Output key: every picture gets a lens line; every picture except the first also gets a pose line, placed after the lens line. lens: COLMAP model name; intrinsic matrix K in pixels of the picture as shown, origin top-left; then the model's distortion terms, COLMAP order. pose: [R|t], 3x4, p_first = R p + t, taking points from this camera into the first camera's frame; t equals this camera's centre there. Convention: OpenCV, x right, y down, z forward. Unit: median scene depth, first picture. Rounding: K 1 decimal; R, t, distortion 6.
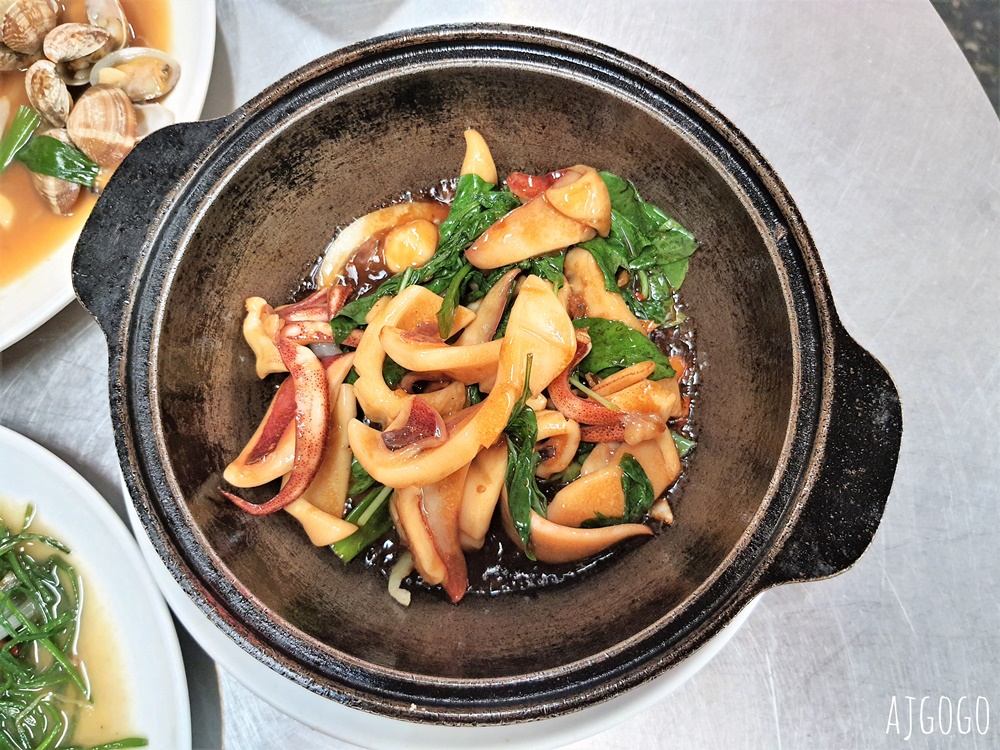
lens RADIAL K [[751.7, 0, 488.7], [0, 751.7, 374.8], [0, 0, 1]] dist [-0.034917, -0.002317]
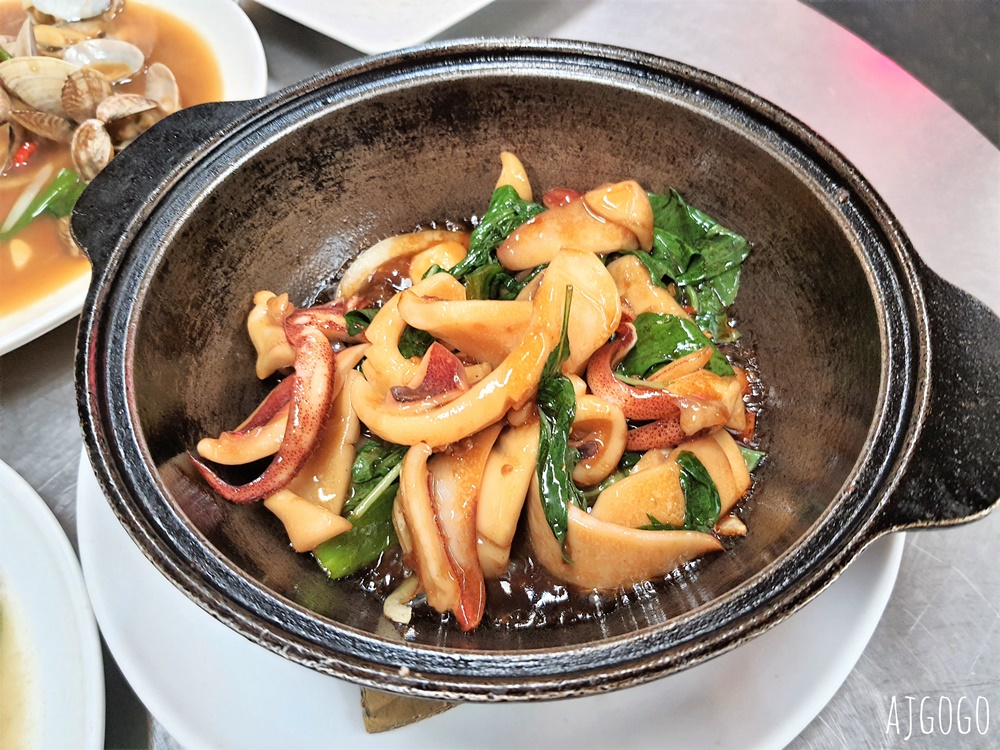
lens RADIAL K [[770.0, 0, 500.0], [0, 770.0, 375.0], [0, 0, 1]] dist [-0.000115, -0.080354]
pose [[0.999316, 0.025783, -0.026506, 0.001095], [-0.033329, 0.938516, -0.343624, 0.312012], [0.016017, 0.344273, 0.938733, 0.163636]]
